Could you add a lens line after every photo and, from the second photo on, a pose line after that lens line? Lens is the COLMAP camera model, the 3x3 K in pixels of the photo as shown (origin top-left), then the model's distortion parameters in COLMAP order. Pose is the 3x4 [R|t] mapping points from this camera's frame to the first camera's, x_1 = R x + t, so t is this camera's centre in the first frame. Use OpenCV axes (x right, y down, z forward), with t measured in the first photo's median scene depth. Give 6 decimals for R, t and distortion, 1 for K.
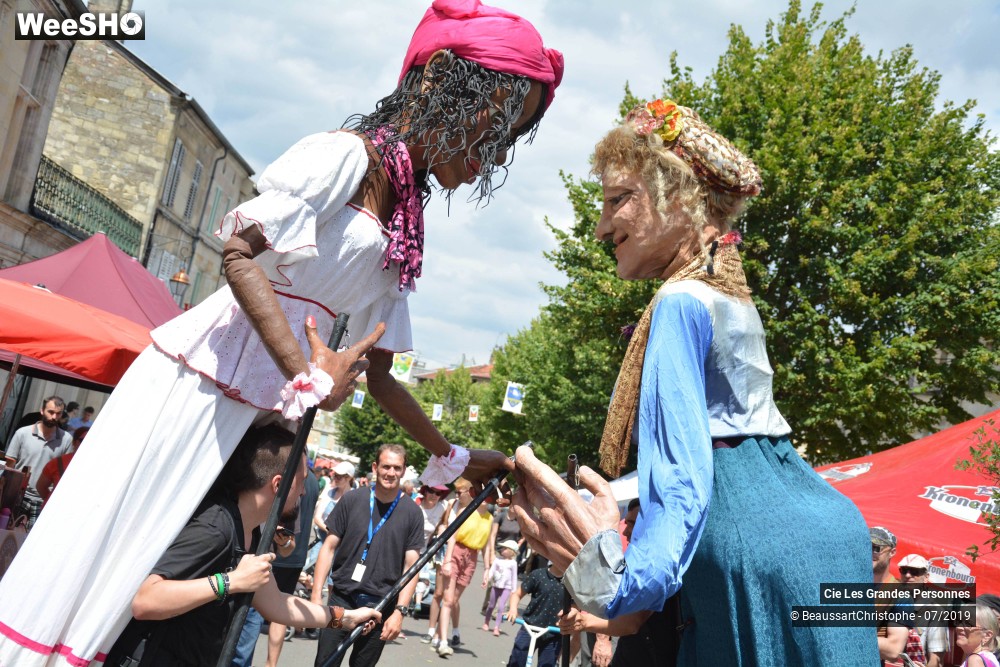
lens RADIAL K [[1251.6, 0, 503.8], [0, 1251.6, 353.0], [0, 0, 1]] dist [0.024304, 0.297964]
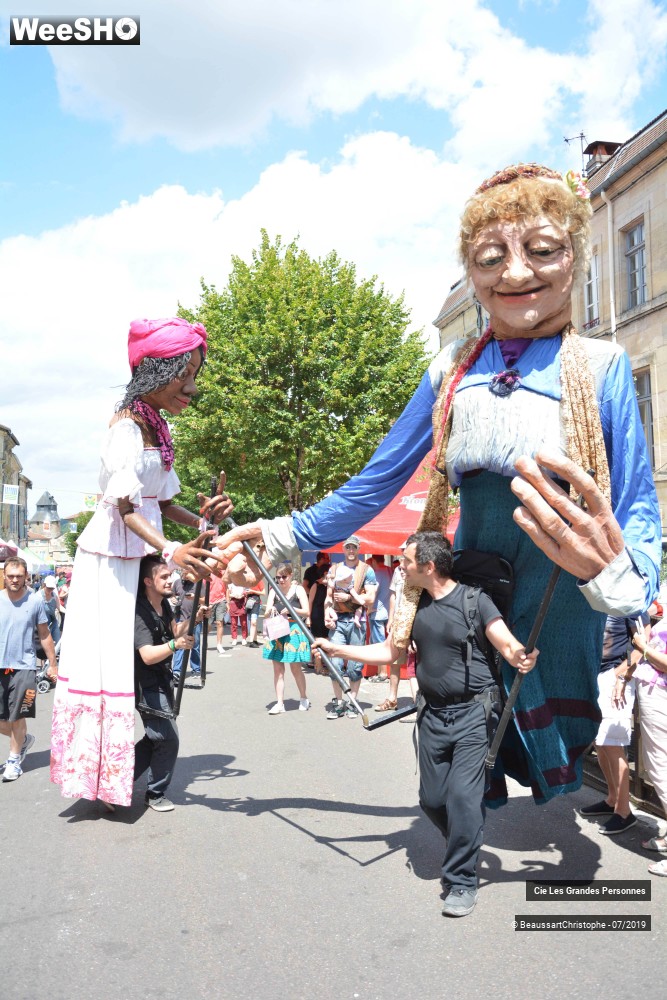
lens RADIAL K [[1251.6, 0, 333.5], [0, 1251.6, 500.0], [0, 0, 1]] dist [0.024304, 0.297964]
pose [[0.941072, -0.238700, 0.239597, -0.165062], [0.225766, 0.970852, 0.080470, -0.050342], [-0.251821, -0.021635, 0.967532, -0.636800]]
